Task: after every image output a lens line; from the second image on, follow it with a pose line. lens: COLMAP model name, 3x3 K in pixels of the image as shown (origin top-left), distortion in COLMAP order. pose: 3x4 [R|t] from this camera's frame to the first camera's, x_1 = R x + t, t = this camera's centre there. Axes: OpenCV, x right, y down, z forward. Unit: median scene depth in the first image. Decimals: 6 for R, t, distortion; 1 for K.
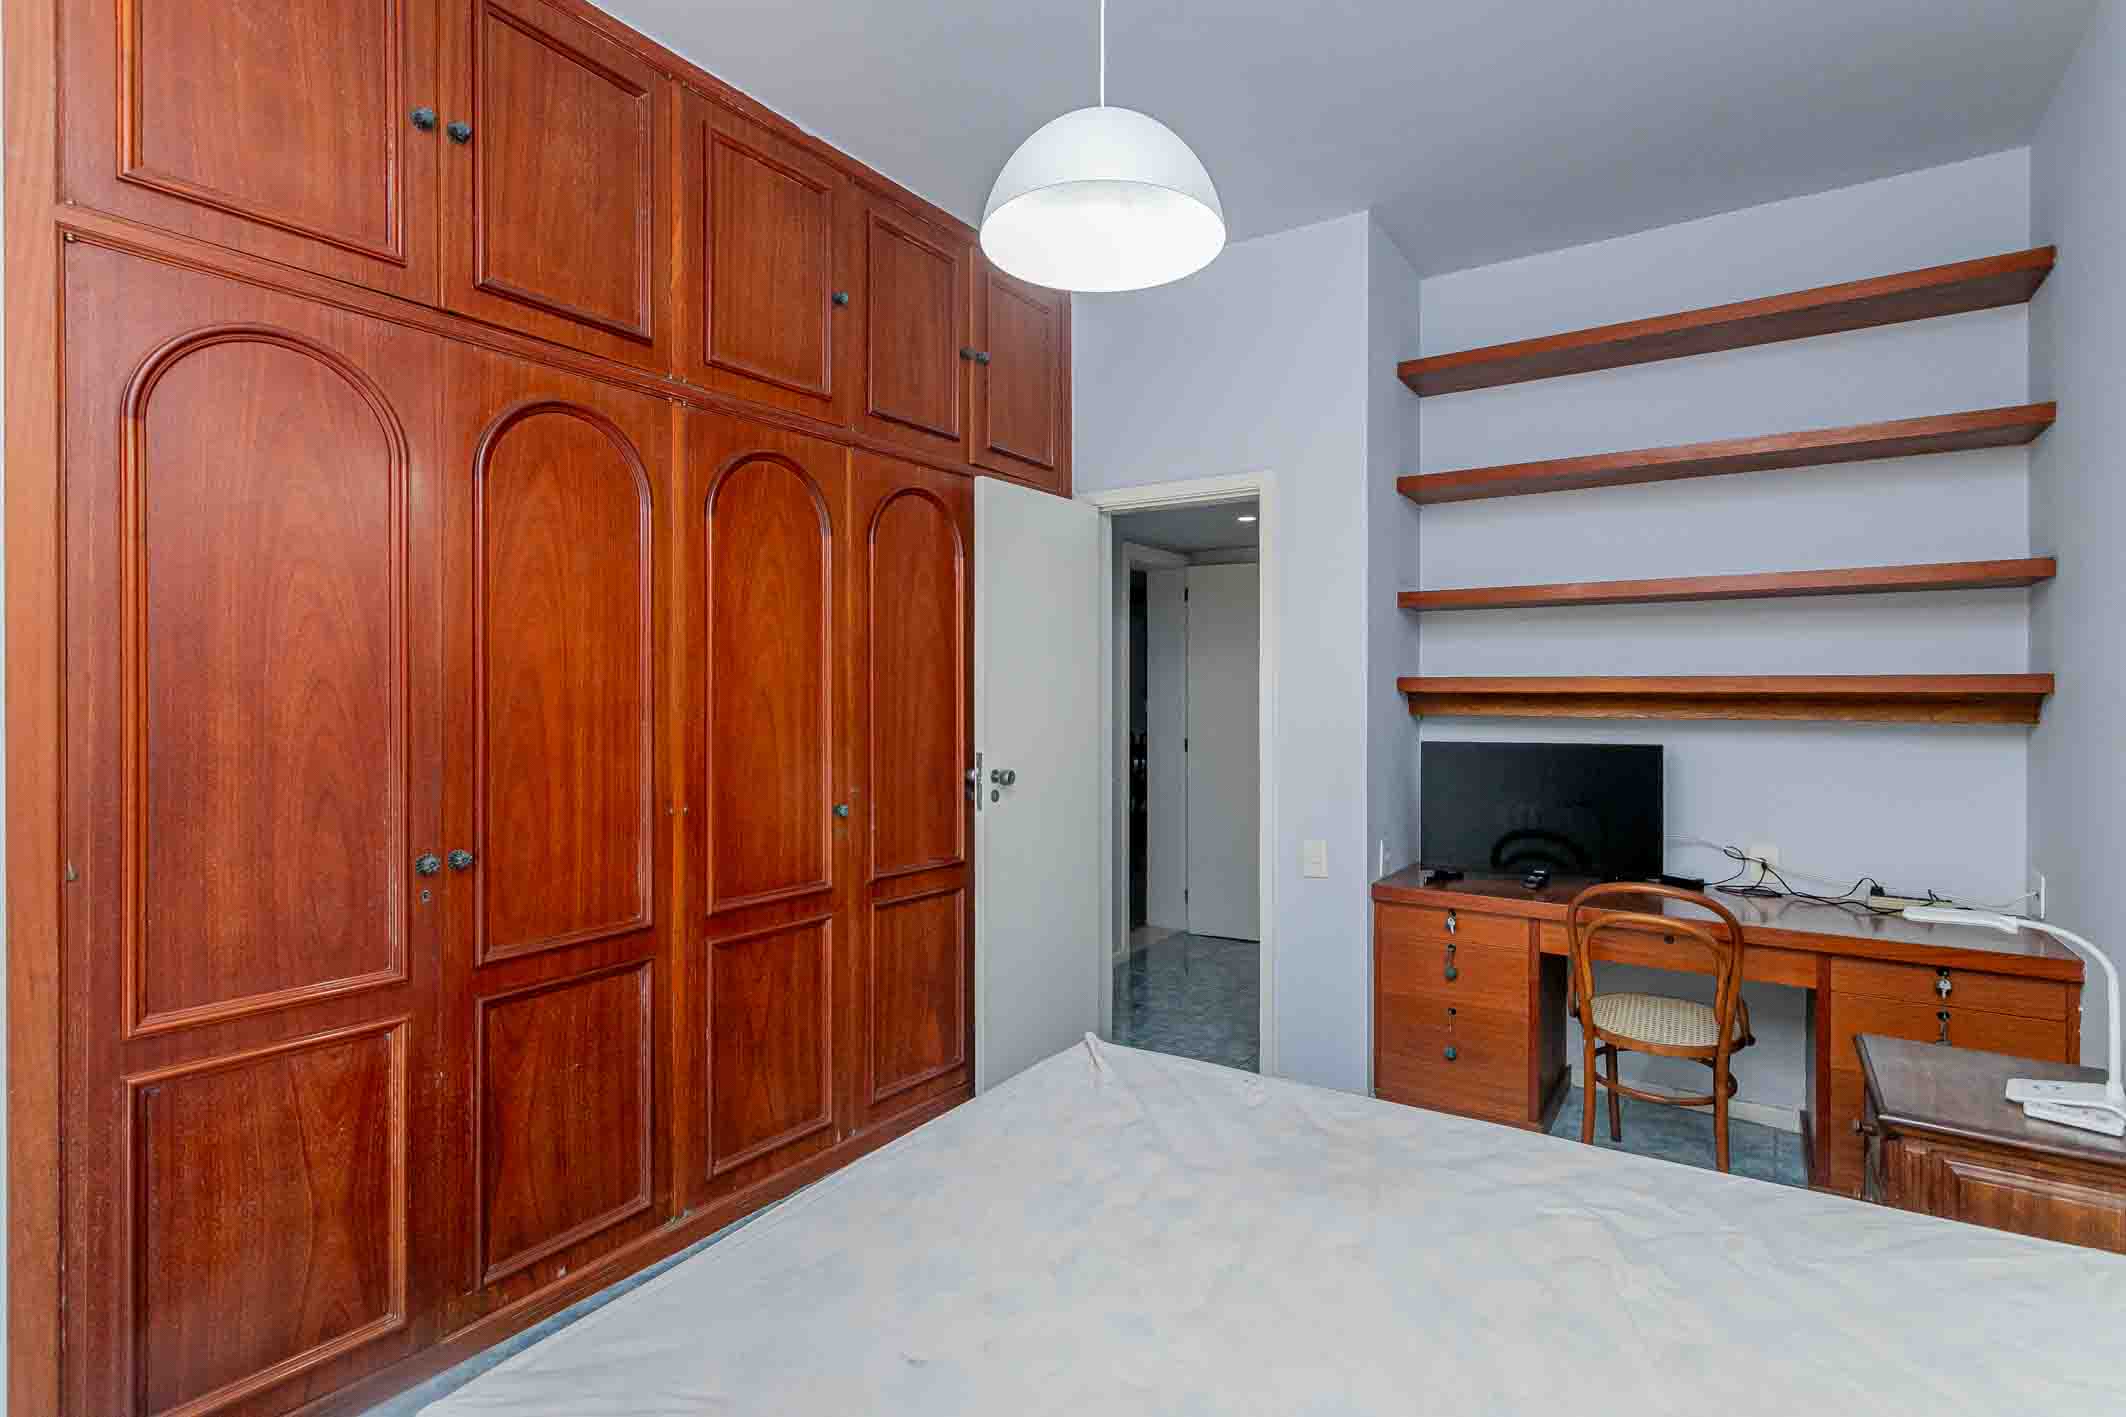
lens RADIAL K [[1019.8, 0, 1059.6], [0, 1019.8, 701.8], [0, 0, 1]] dist [0.003723, 0.003968]
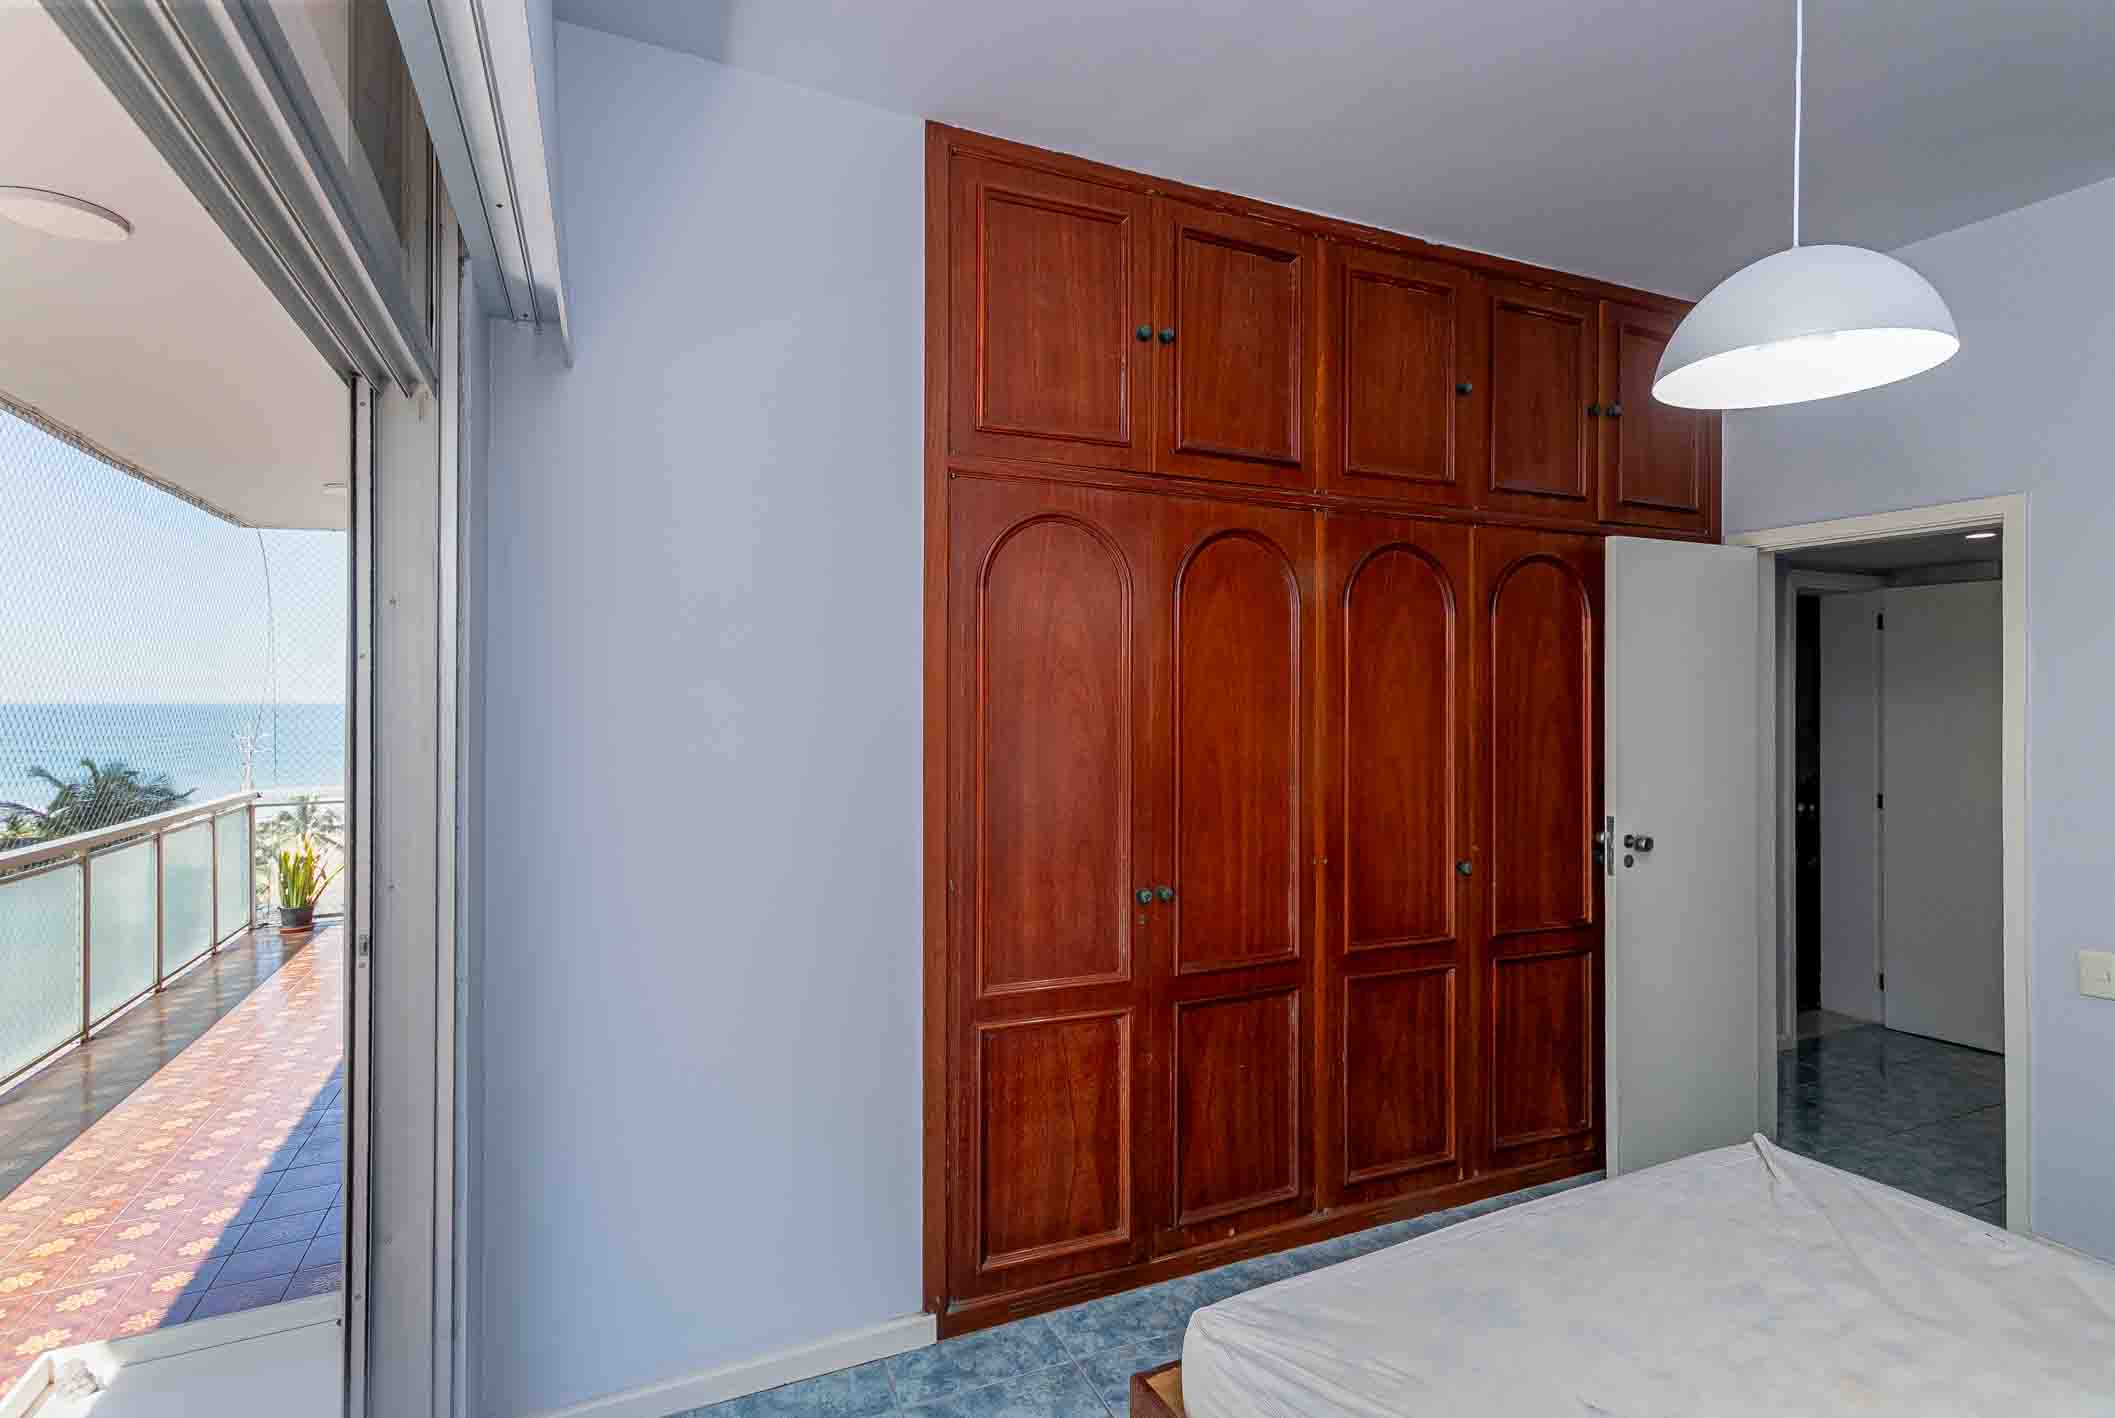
lens RADIAL K [[1014.5, 0, 1035.2], [0, 1014.5, 708.3], [0, 0, 1]] dist [0.003723, 0.003968]
pose [[0.846205, -0.001592, -0.532855, -0.033729], [0.001287, 0.999999, -0.000945, -0.069342], [0.532855, 0.000114, 0.846206, -0.154231]]
